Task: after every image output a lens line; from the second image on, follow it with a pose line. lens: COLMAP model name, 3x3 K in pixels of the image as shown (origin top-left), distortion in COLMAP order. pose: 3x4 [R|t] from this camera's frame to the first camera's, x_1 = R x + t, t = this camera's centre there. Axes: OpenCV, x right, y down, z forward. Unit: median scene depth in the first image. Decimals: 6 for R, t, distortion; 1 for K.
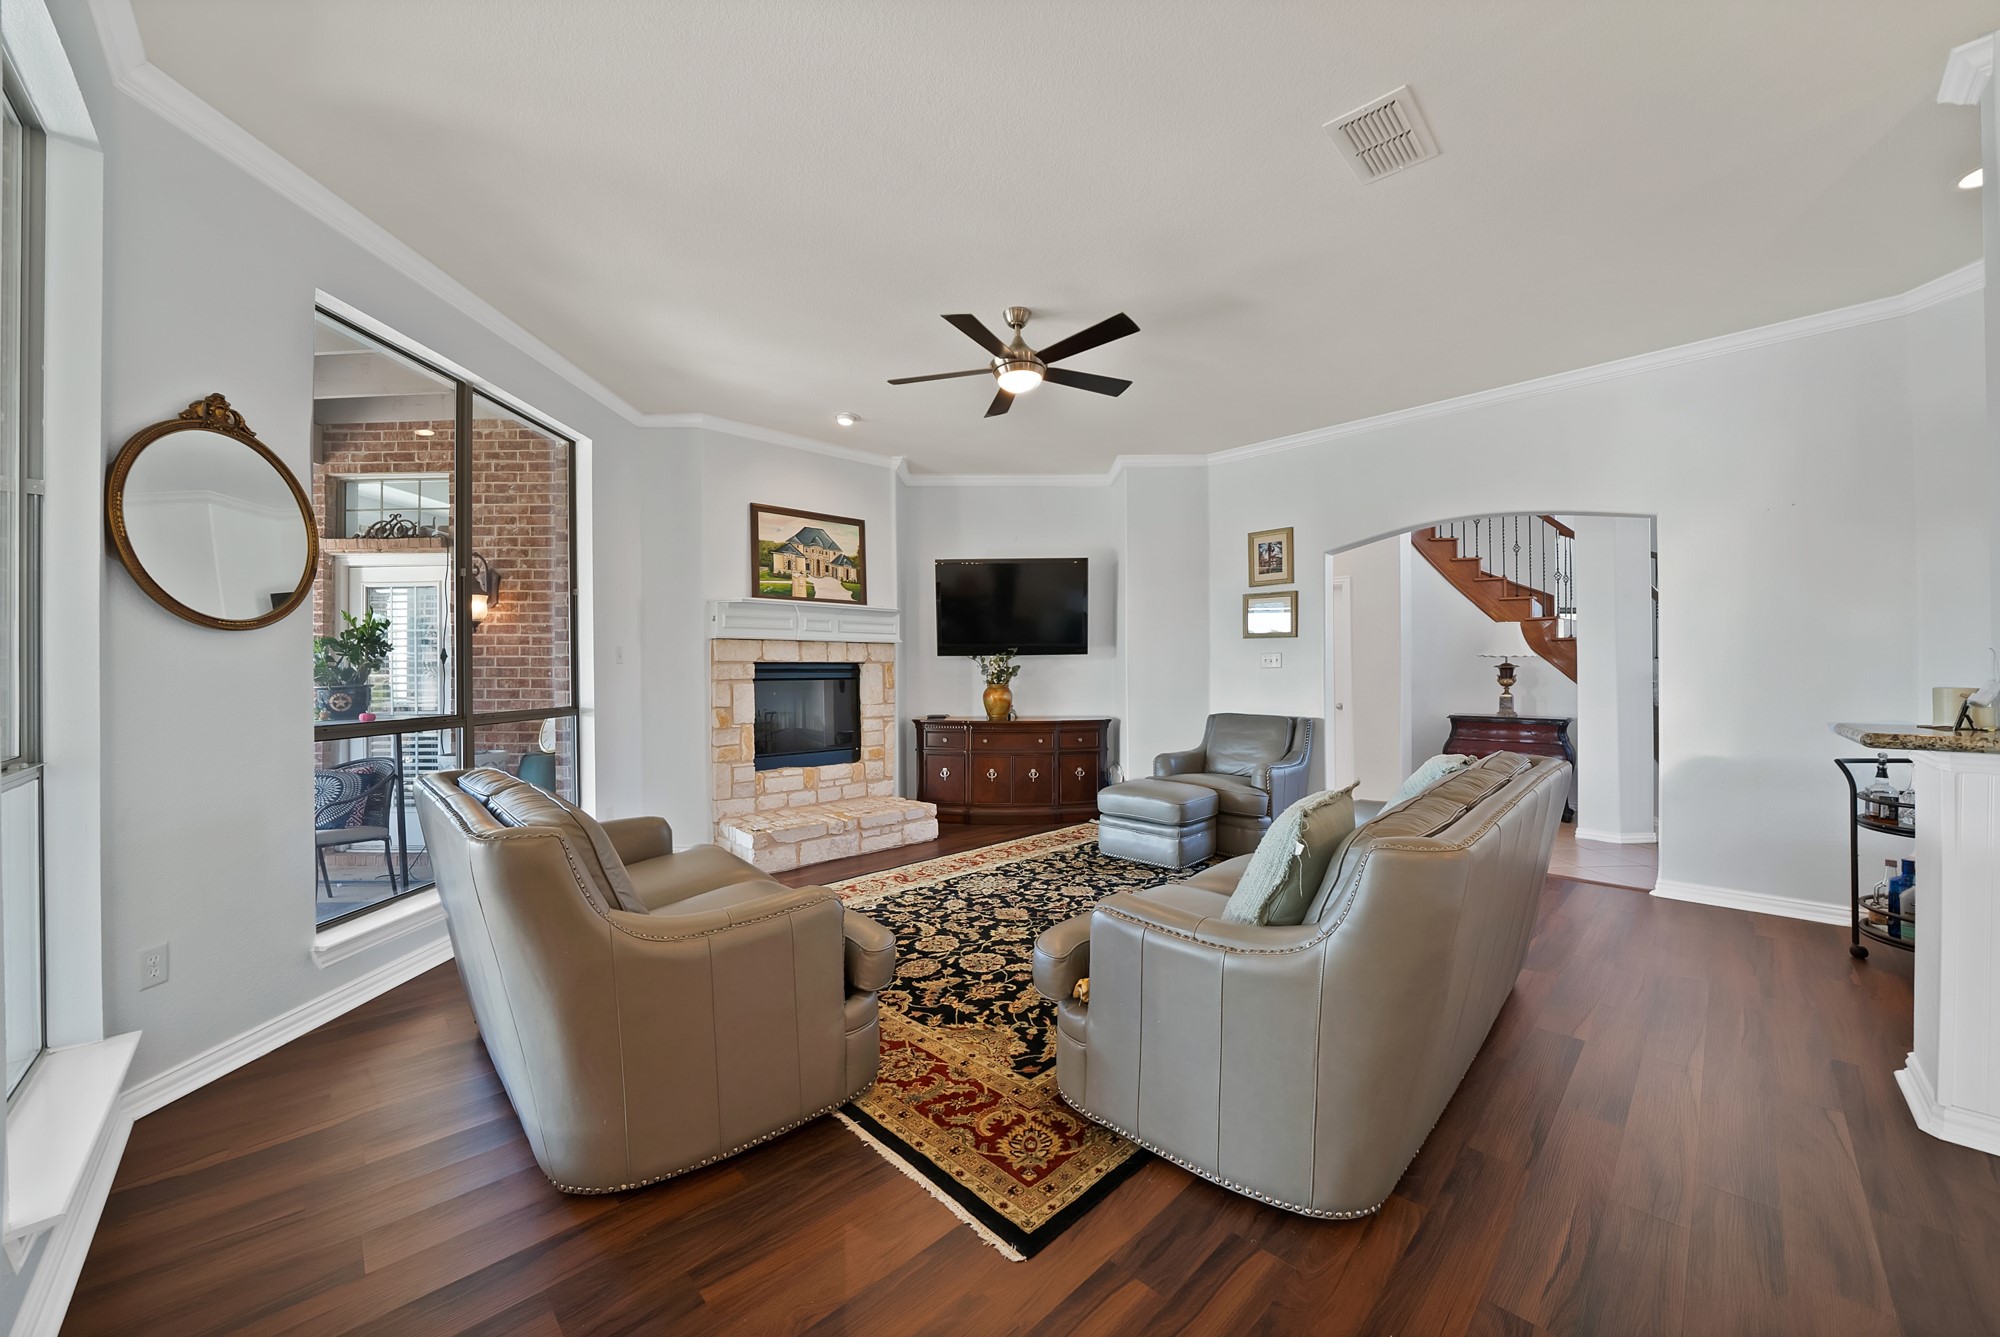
lens RADIAL K [[722.1, 0, 996.5], [0, 722.1, 670.9], [0, 0, 1]] dist [-0.019683, 0.000097]
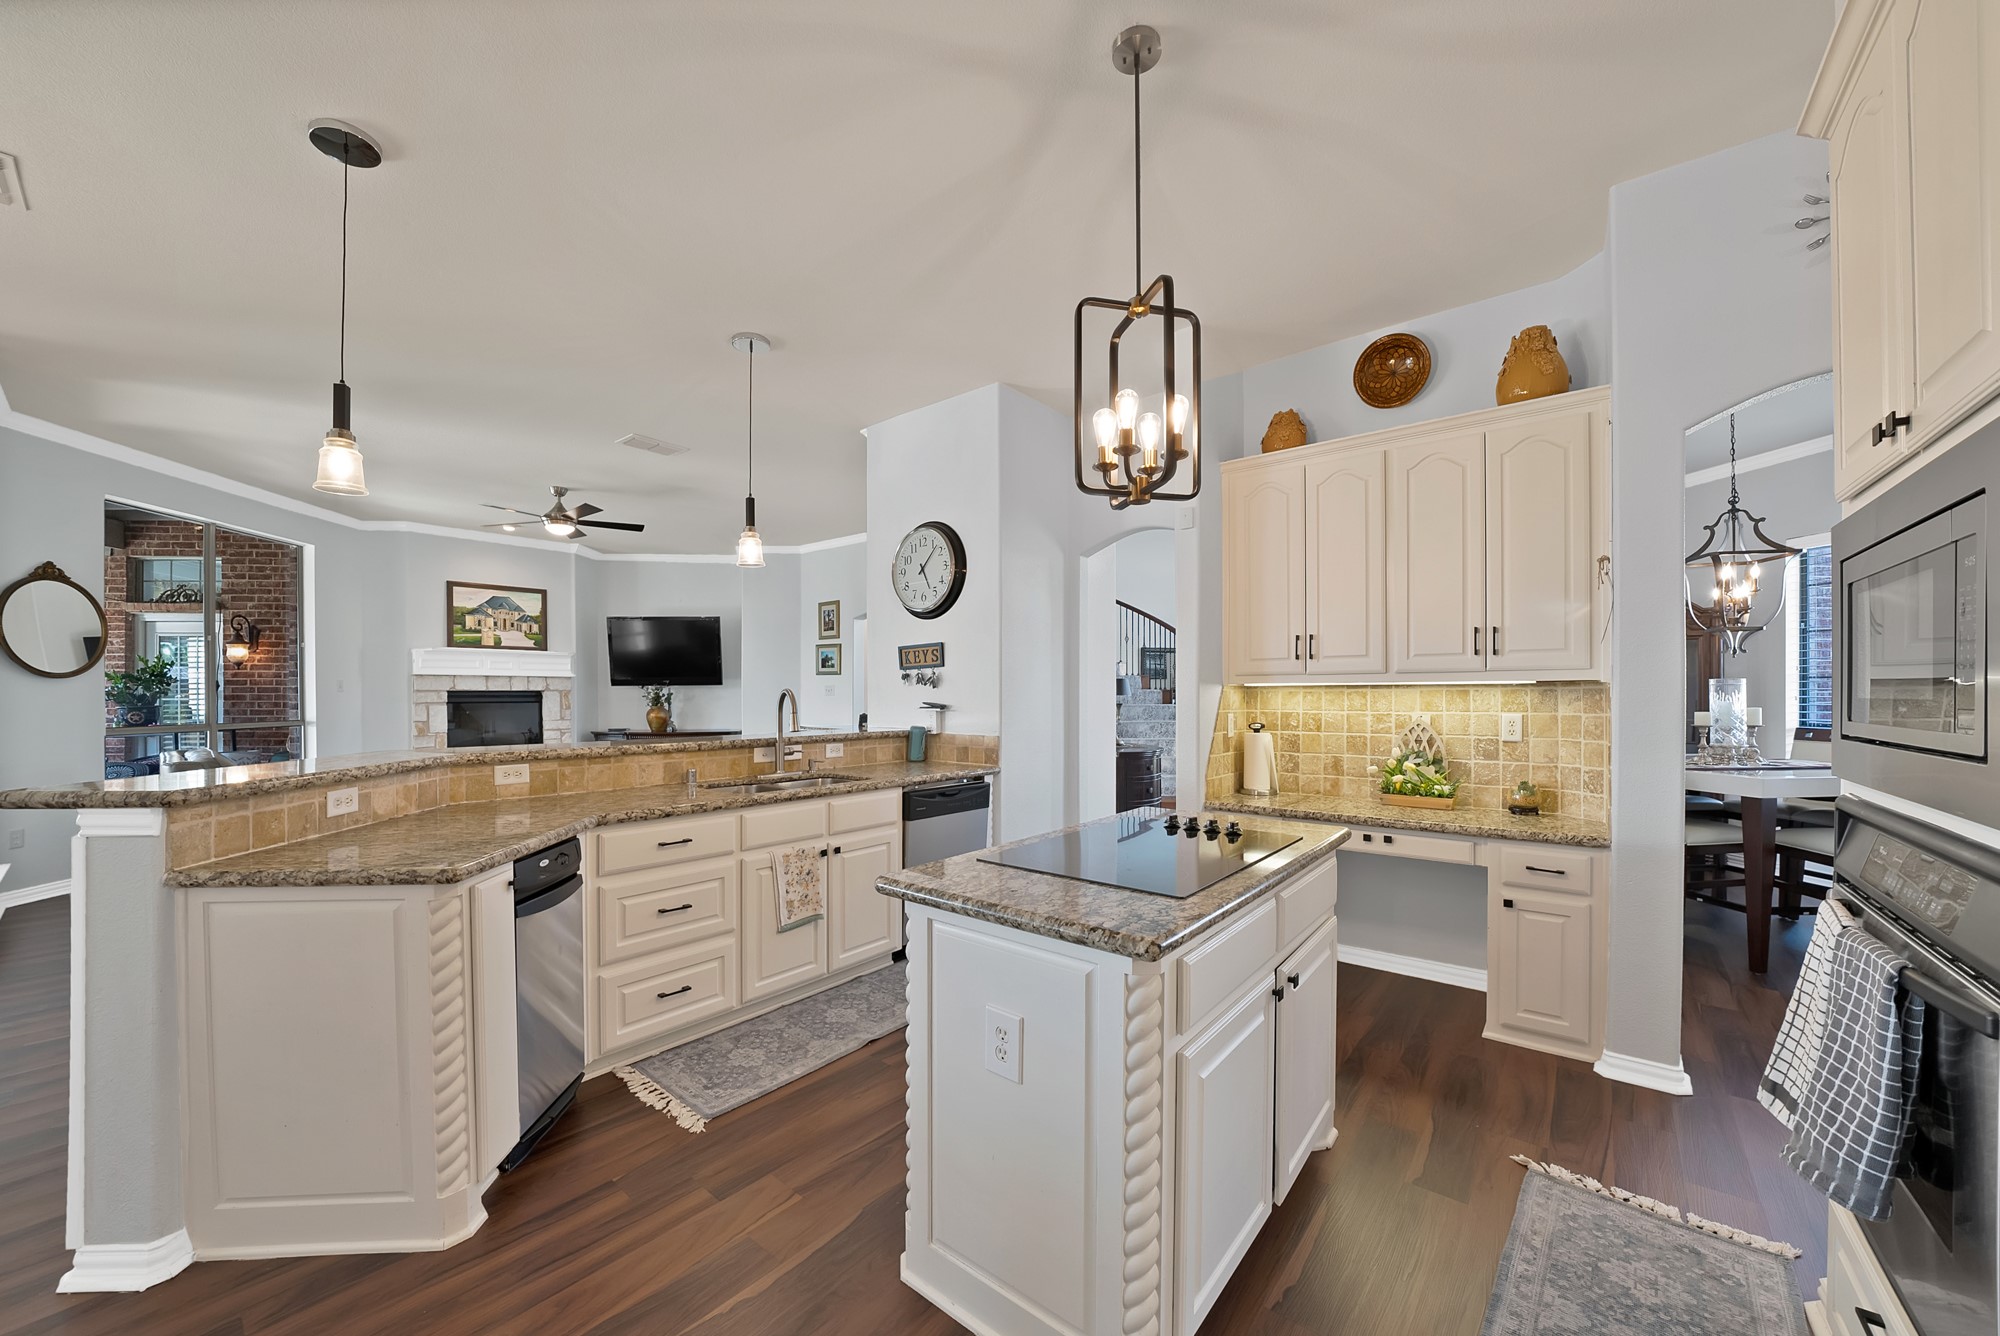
lens RADIAL K [[732.2, 0, 1005.7], [0, 732.2, 700.2], [0, 0, 1]] dist [-0.041775, 0.006014]
pose [[0.992255, 0.001928, 0.124205, 0.606932], [-0.002761, 0.999975, 0.006532, -0.005424], [-0.124189, -0.006825, 0.992235, -0.578582]]
